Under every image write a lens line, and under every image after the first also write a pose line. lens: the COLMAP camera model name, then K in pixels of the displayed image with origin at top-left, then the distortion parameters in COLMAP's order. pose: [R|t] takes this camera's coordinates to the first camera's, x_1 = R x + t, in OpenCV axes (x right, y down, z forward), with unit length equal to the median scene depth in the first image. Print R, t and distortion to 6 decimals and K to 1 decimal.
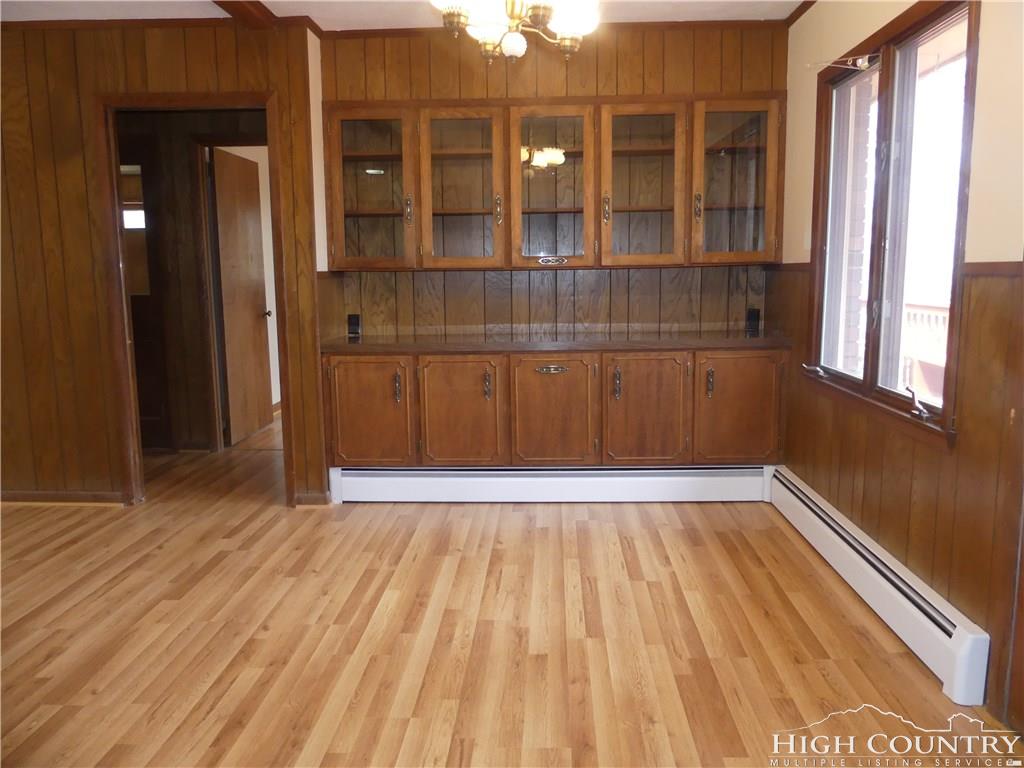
lens RADIAL K [[770.0, 0, 518.6], [0, 770.0, 379.8], [0, 0, 1]] dist [-0.038309, 0.032451]
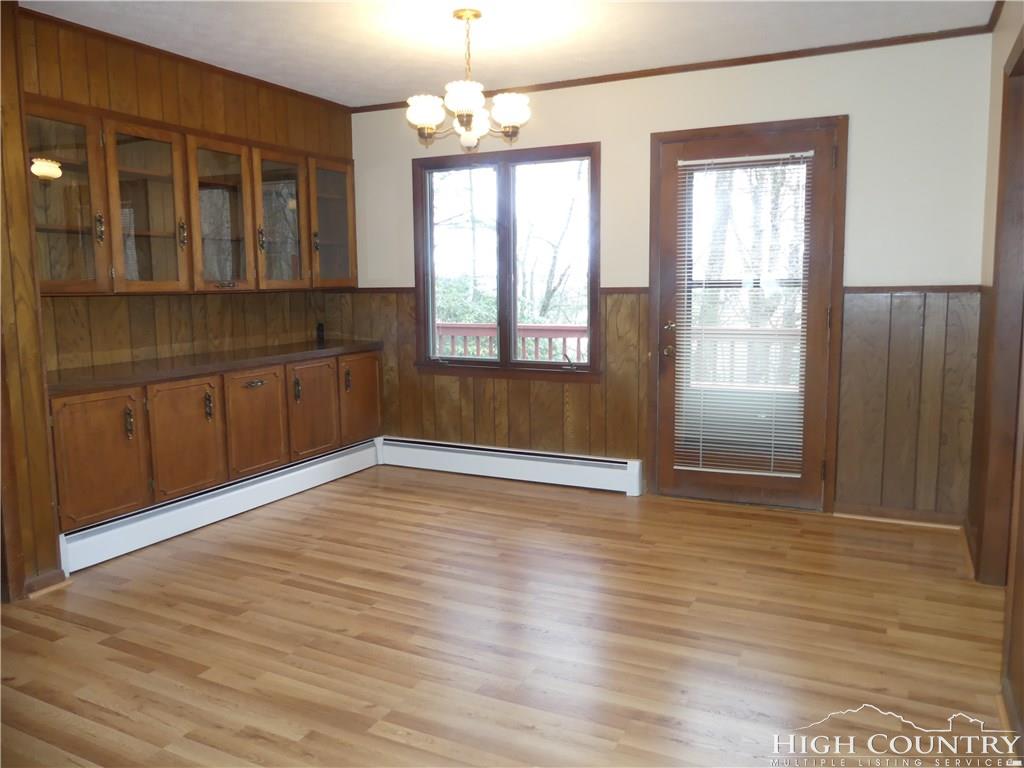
lens RADIAL K [[770.0, 0, 513.6], [0, 770.0, 376.1], [0, 0, 1]] dist [-0.038309, 0.032451]
pose [[0.410524, -0.102337, 0.906089, -0.798777], [0.134998, 0.989553, 0.050600, -0.030502], [-0.901801, 0.101548, 0.420050, 0.212284]]
